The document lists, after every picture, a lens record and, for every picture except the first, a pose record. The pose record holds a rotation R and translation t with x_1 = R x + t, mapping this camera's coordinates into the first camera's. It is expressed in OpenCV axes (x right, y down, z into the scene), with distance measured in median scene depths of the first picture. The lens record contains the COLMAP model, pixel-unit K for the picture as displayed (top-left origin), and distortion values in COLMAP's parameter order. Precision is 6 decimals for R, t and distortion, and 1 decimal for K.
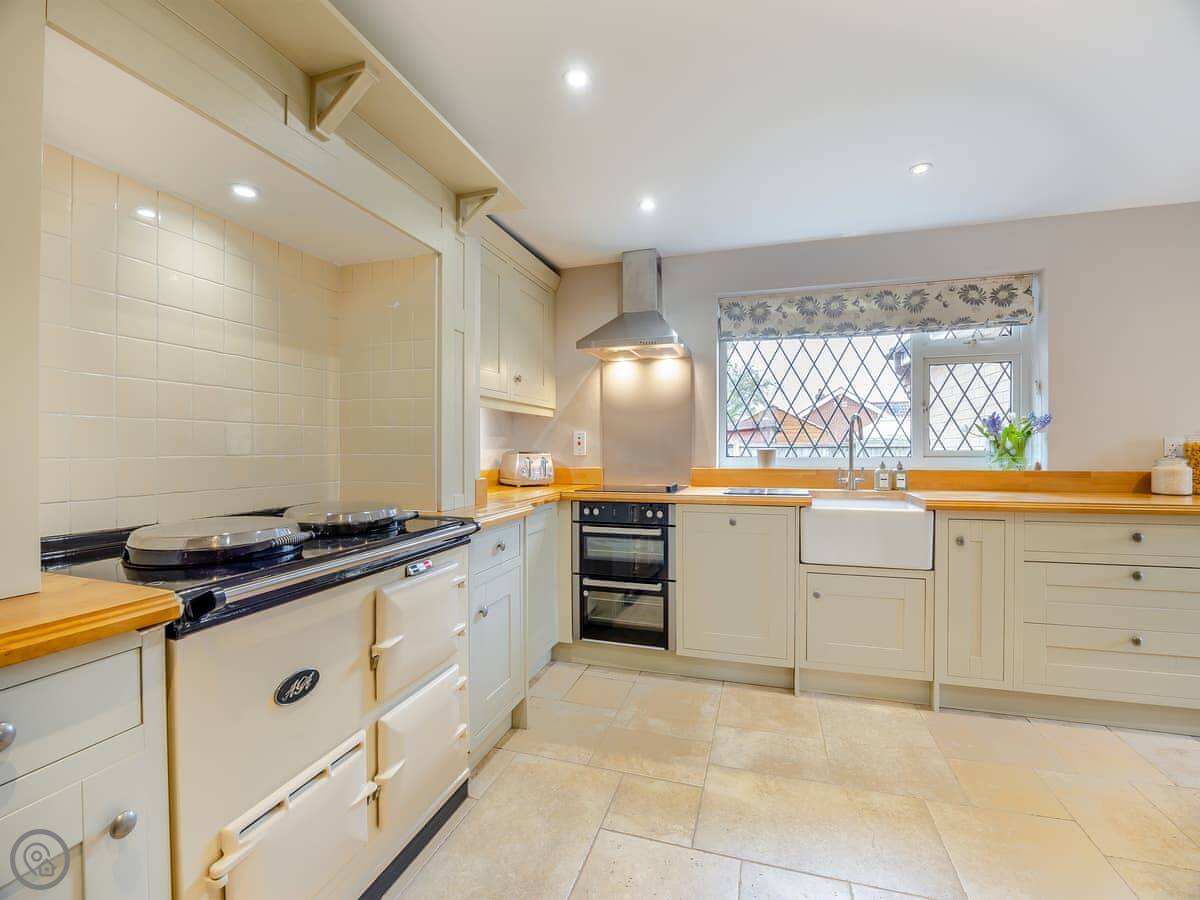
lens RADIAL K [[524.3, 0, 600.0], [0, 524.3, 450.0], [0, 0, 1]] dist [0.000606, 0.000449]
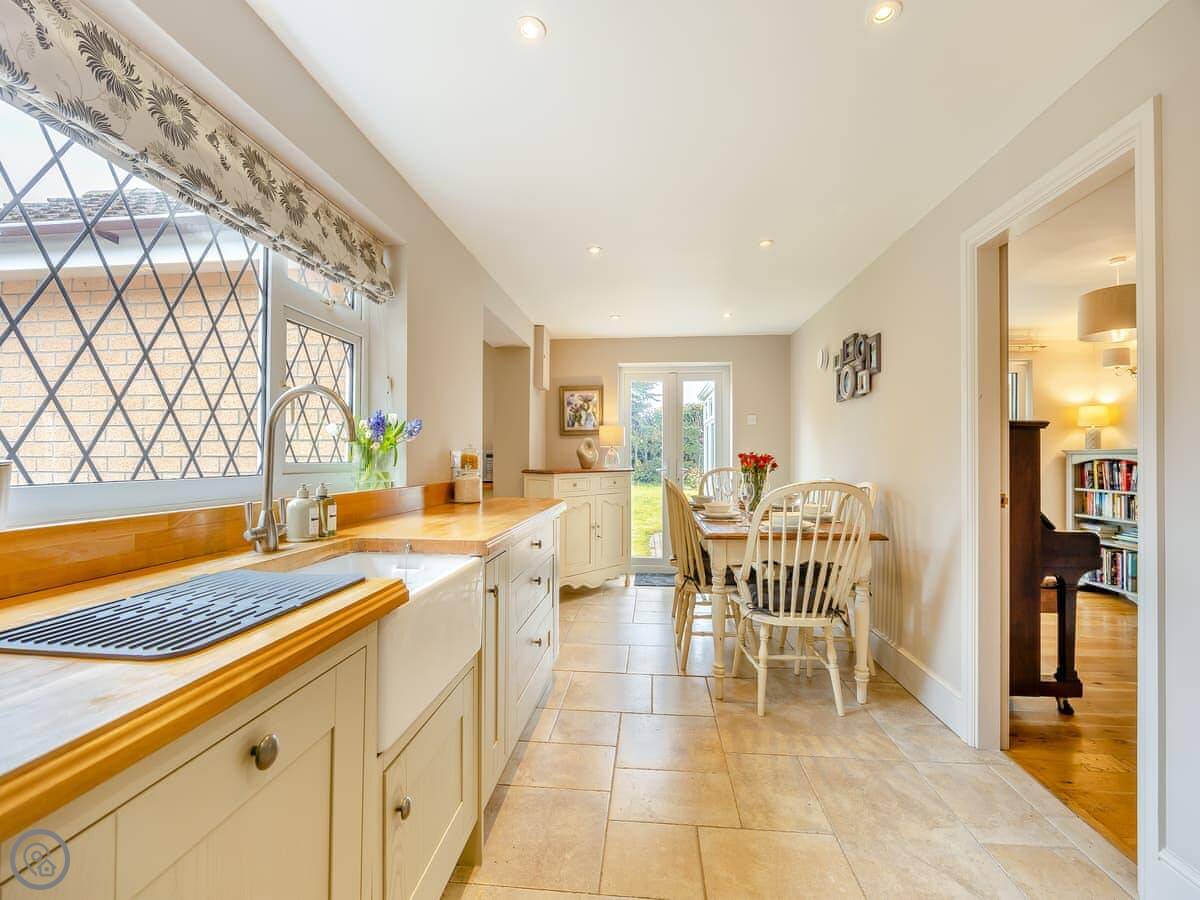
lens RADIAL K [[524.3, 0, 600.0], [0, 524.3, 450.0], [0, 0, 1]] dist [0.000606, 0.000449]
pose [[-0.211031, 0.022926, 0.977210, -0.024762], [0.001888, 0.999733, -0.023047, 0.000638], [-0.977478, -0.003018, -0.211018, 0.814160]]
